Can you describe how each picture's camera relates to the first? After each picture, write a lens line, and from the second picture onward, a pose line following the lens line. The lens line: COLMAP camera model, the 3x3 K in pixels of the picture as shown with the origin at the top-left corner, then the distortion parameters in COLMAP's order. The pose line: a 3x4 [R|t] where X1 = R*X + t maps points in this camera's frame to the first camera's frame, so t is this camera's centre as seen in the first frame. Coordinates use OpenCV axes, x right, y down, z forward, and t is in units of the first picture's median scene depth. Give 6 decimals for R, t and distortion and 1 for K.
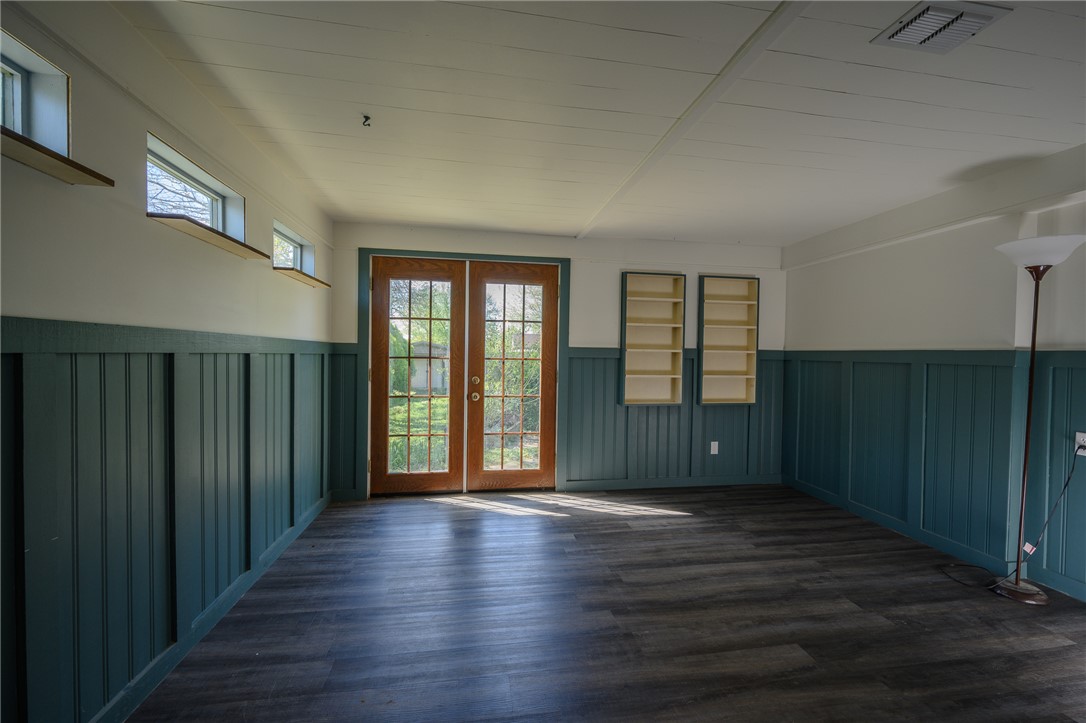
lens RADIAL K [[449.8, 0, 542.1], [0, 449.8, 364.5], [0, 0, 1]] dist [0.000859, -0.001147]
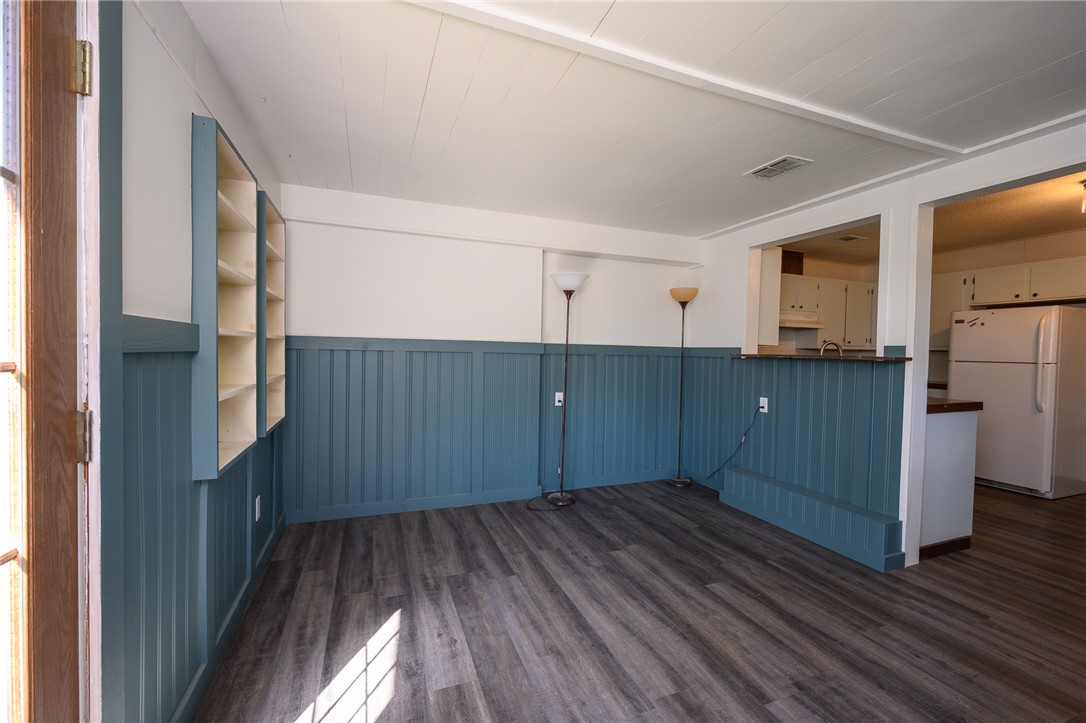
lens RADIAL K [[449.8, 0, 545.2], [0, 449.8, 362.8], [0, 0, 1]] dist [0.000859, -0.001147]
pose [[-0.221637, -0.045117, 0.974085, -0.348208], [0.000395, 0.998925, 0.046358, -0.032763], [-0.975129, 0.010659, -0.221381, 1.146638]]
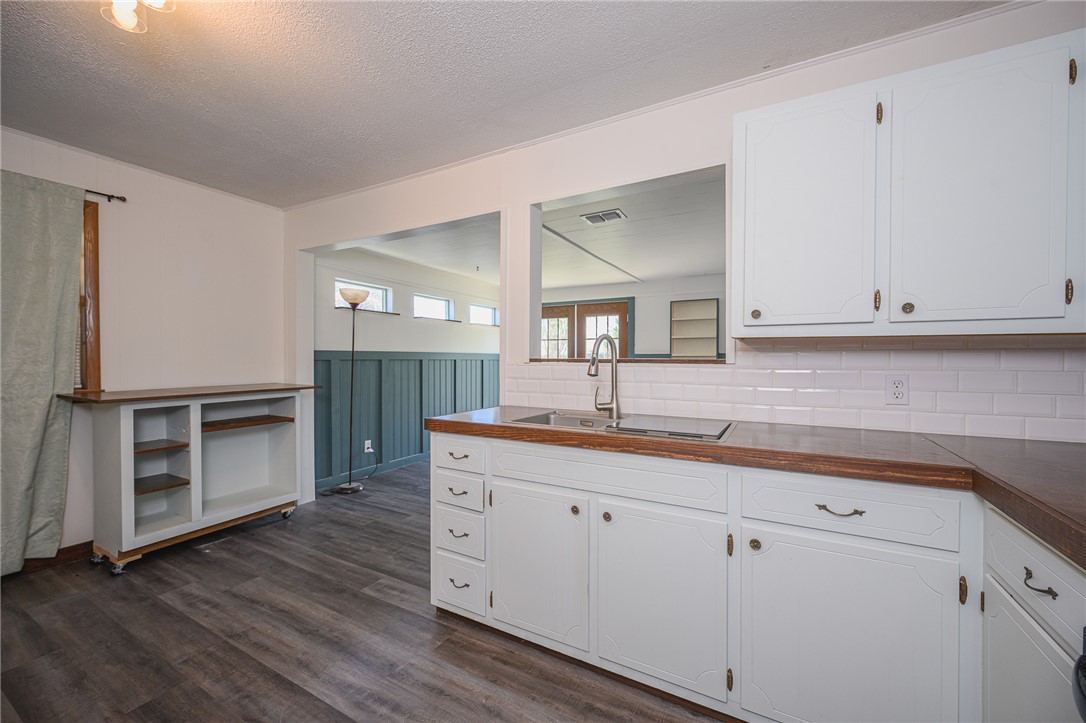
lens RADIAL K [[427.5, 0, 546.9], [0, 427.5, 360.8], [0, 0, 1]] dist [-0.002658, -0.000173]
pose [[0.789523, -0.007526, -0.613674, 1.021417], [-0.005746, 0.999790, -0.019655, 0.022693], [0.613694, 0.019044, 0.789315, -0.493602]]
